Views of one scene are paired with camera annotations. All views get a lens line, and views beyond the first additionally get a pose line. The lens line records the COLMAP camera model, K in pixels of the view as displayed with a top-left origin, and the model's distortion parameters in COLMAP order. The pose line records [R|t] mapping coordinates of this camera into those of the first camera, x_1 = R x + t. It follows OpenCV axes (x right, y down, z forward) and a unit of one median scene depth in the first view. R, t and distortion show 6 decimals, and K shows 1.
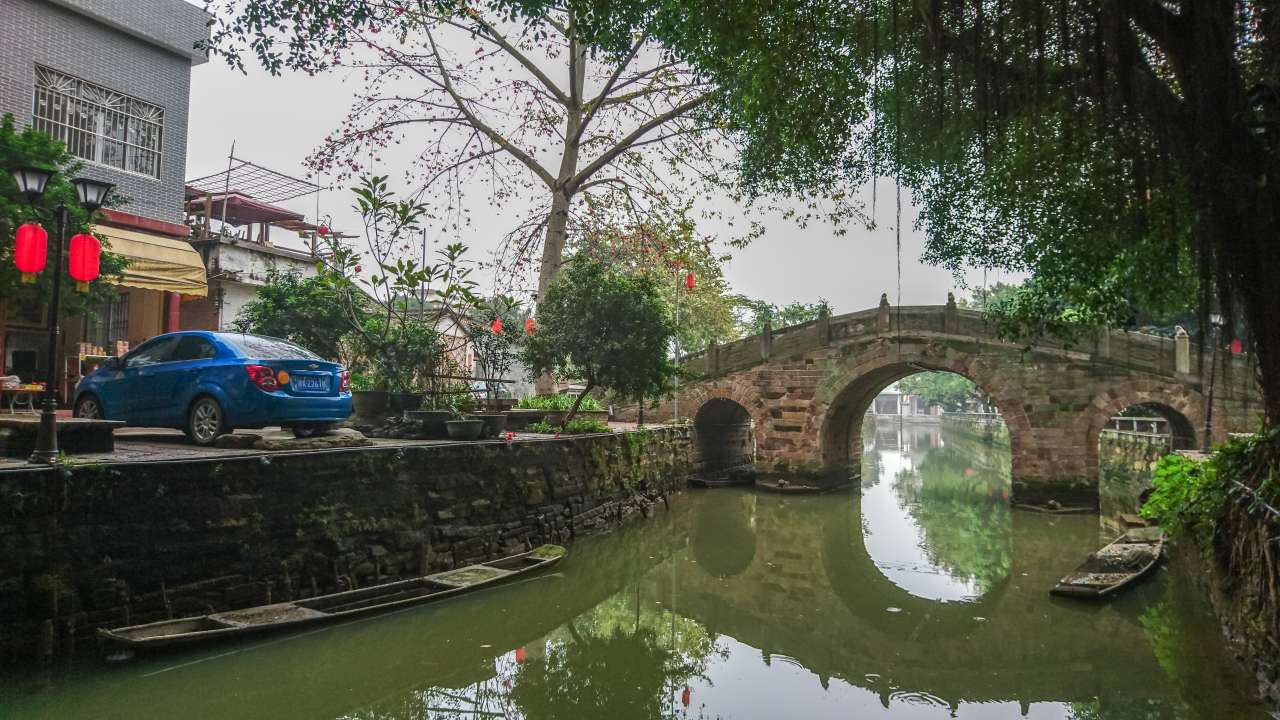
lens RADIAL K [[909.9, 0, 555.4], [0, 909.9, 367.7], [0, 0, 1]] dist [0.072775, -0.120754]
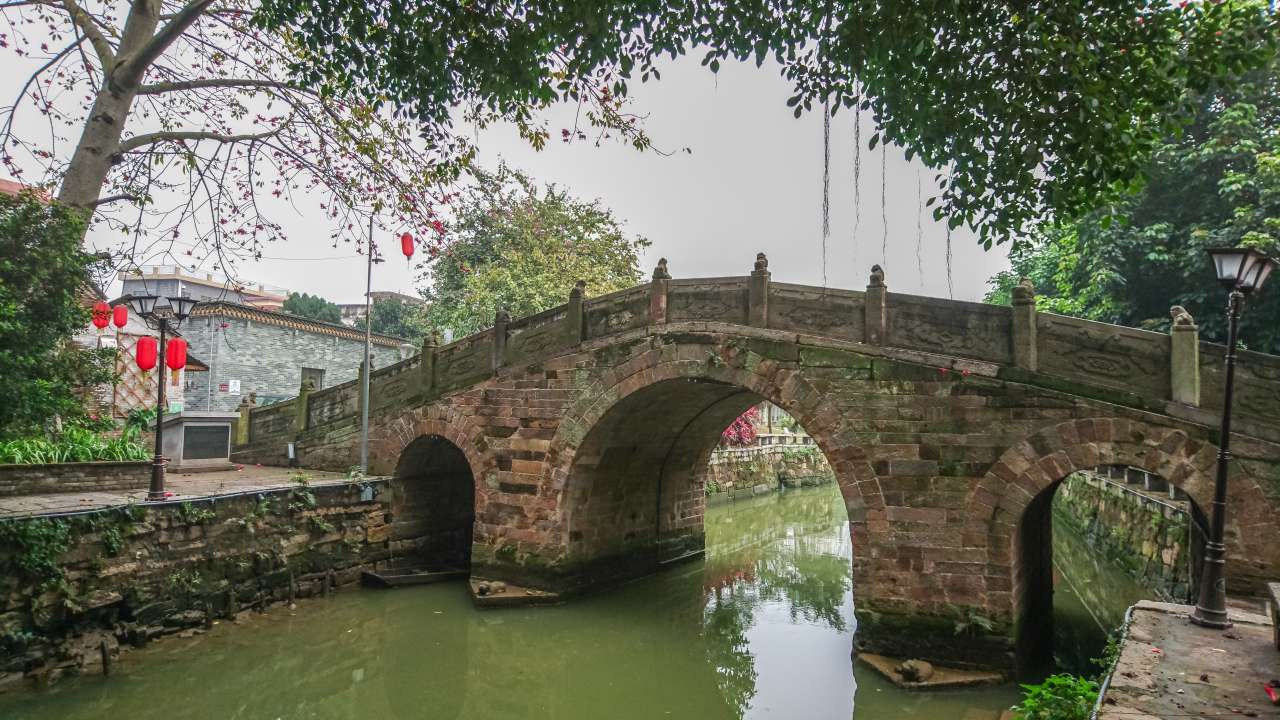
lens RADIAL K [[843.8, 0, 635.8], [0, 843.8, 360.2], [0, 0, 1]] dist [0.220555, -0.374736]
pose [[0.999088, 0.007133, -0.042092, 0.332454], [-0.008213, 0.999640, -0.025527, -0.002536], [0.041895, 0.025850, 0.998788, 0.425160]]
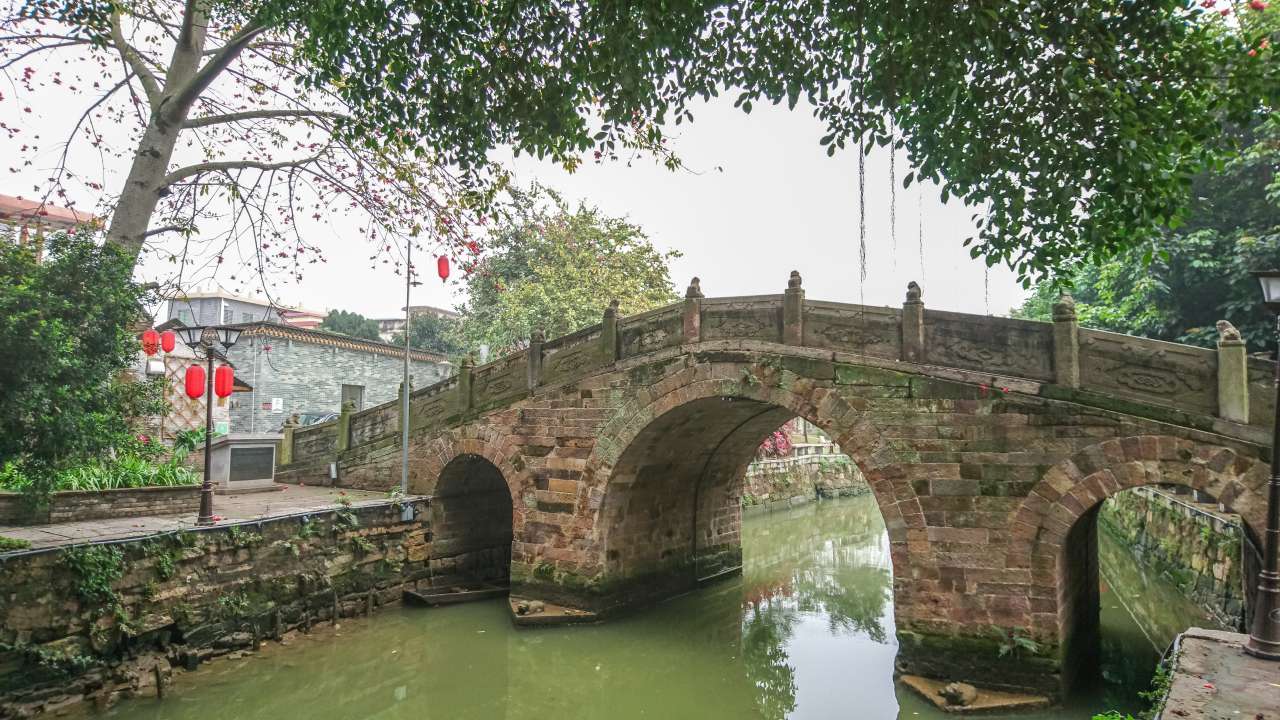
lens RADIAL K [[843.8, 0, 635.8], [0, 843.8, 360.2], [0, 0, 1]] dist [0.220555, -0.374736]
pose [[0.996722, -0.007183, -0.080579, 0.331642], [0.004419, 0.999397, -0.034430, -0.009176], [0.080777, 0.033961, 0.996153, 0.422775]]
